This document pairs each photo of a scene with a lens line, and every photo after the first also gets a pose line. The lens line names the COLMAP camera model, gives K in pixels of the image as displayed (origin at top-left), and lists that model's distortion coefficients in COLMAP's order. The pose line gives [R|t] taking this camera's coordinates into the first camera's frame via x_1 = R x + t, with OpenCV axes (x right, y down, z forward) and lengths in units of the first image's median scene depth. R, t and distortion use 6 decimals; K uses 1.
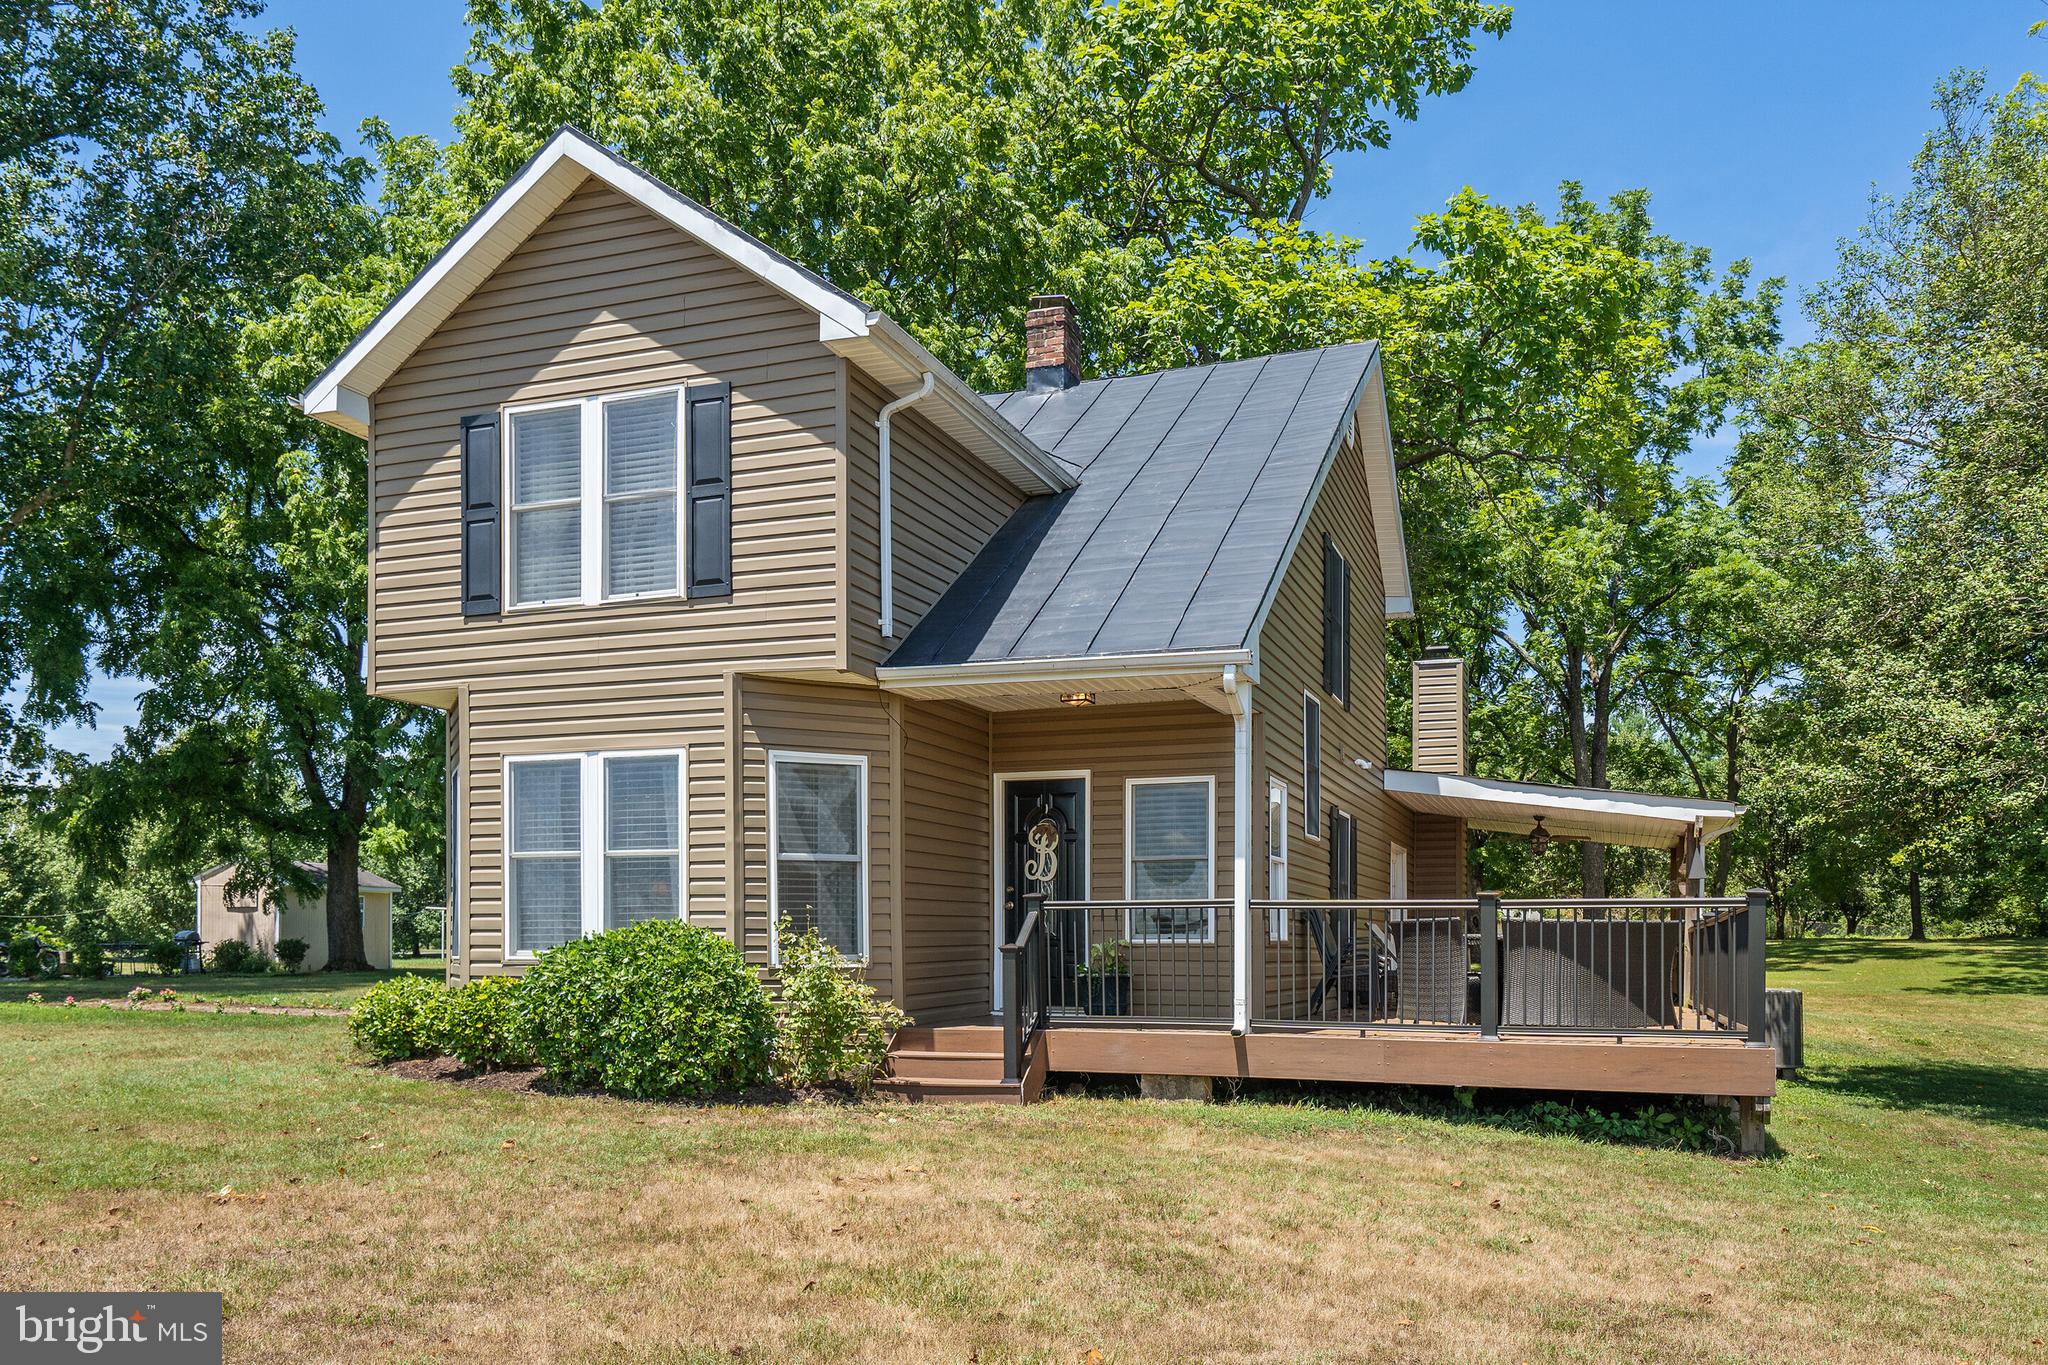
lens RADIAL K [[1583.2, 0, 1024.2], [0, 1583.2, 756.4], [0, 0, 1]] dist [0.007318, -0.001243]
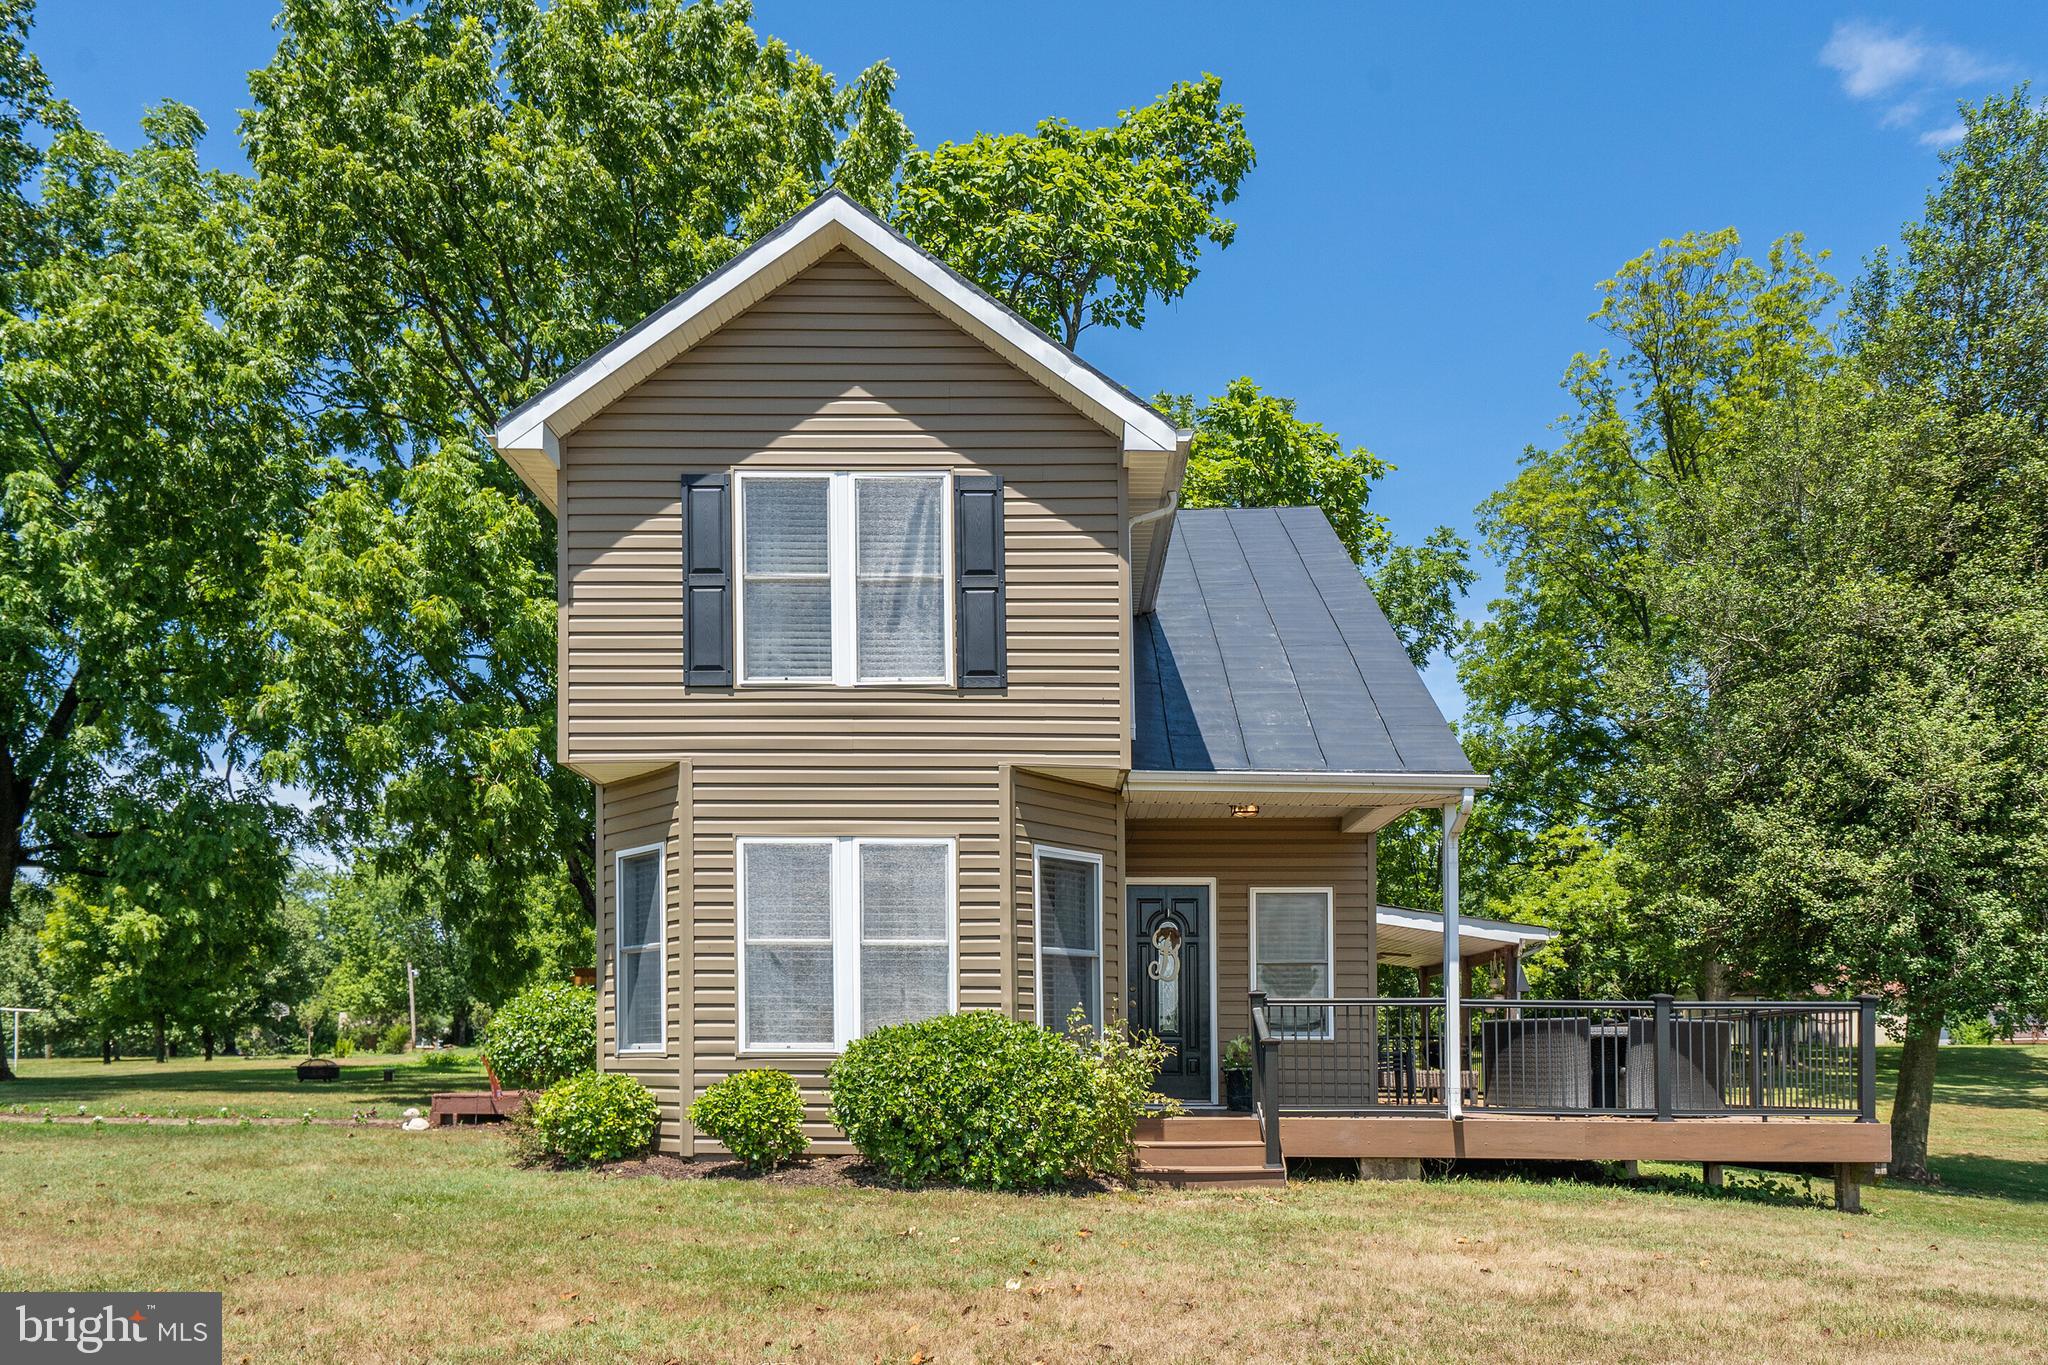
lens RADIAL K [[1513.1, 0, 1020.0], [0, 1513.1, 861.3], [0, 0, 1]] dist [0.001076, 0.002188]
pose [[0.939219, 0.045673, 0.340266, -0.487344], [-0.042060, 0.998953, -0.017990, 0.024087], [-0.340731, 0.002585, 0.940157, 0.094741]]
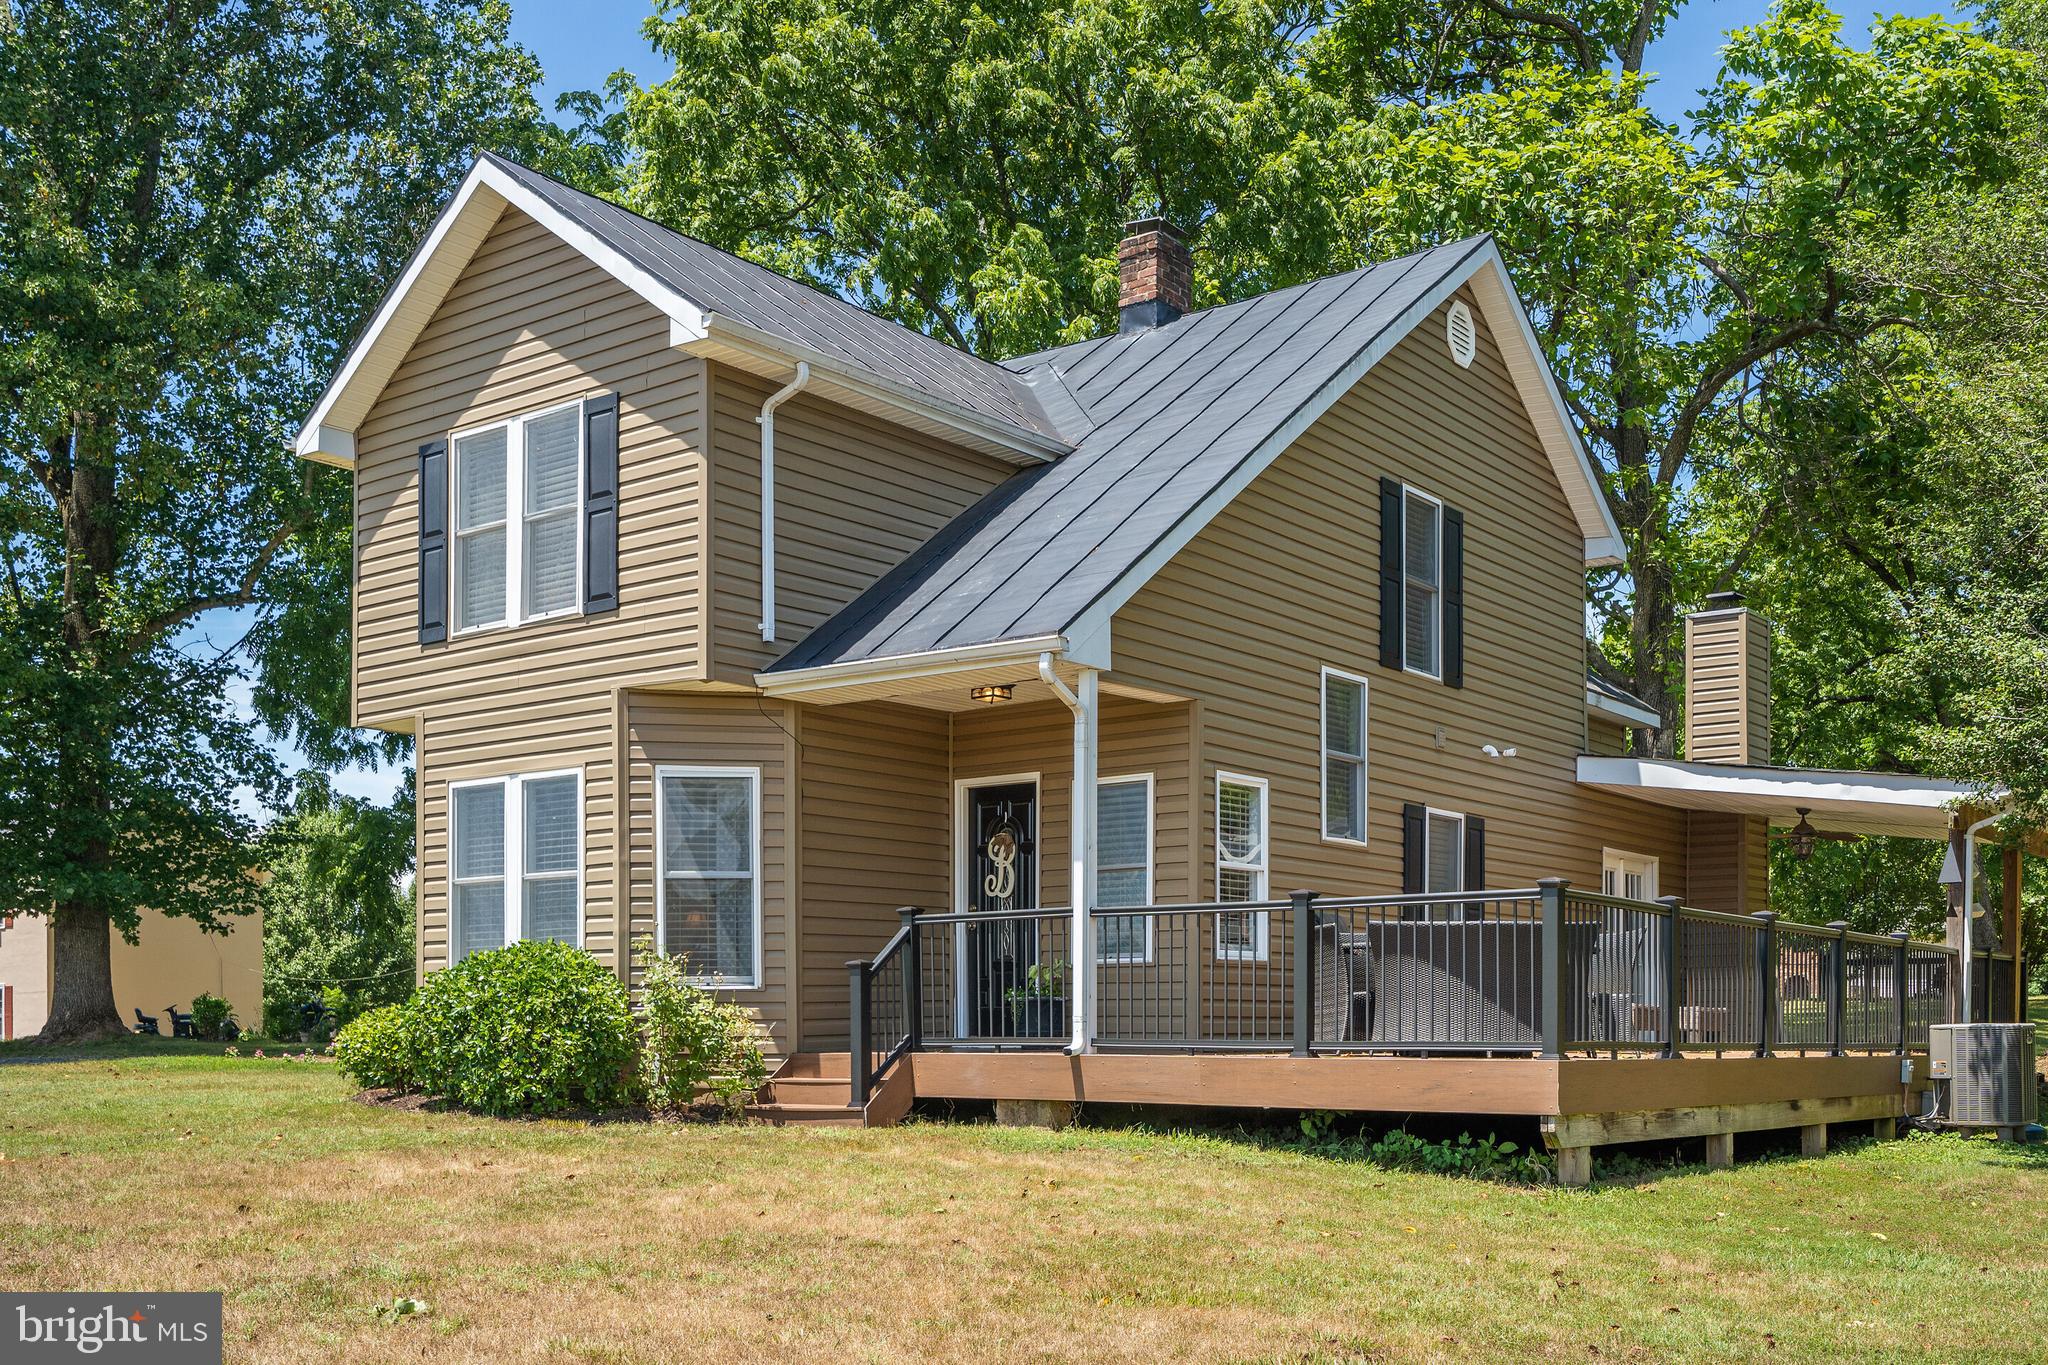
lens RADIAL K [[2252.0, 0, 1108.6], [0, 2252.0, 688.1], [0, 0, 1]] dist [0.004322, -0.004335]
pose [[0.944332, -0.053387, -0.324632, 0.540740], [0.041552, 0.998198, -0.043285, 0.019534], [0.326358, 0.027386, 0.944849, -0.212723]]
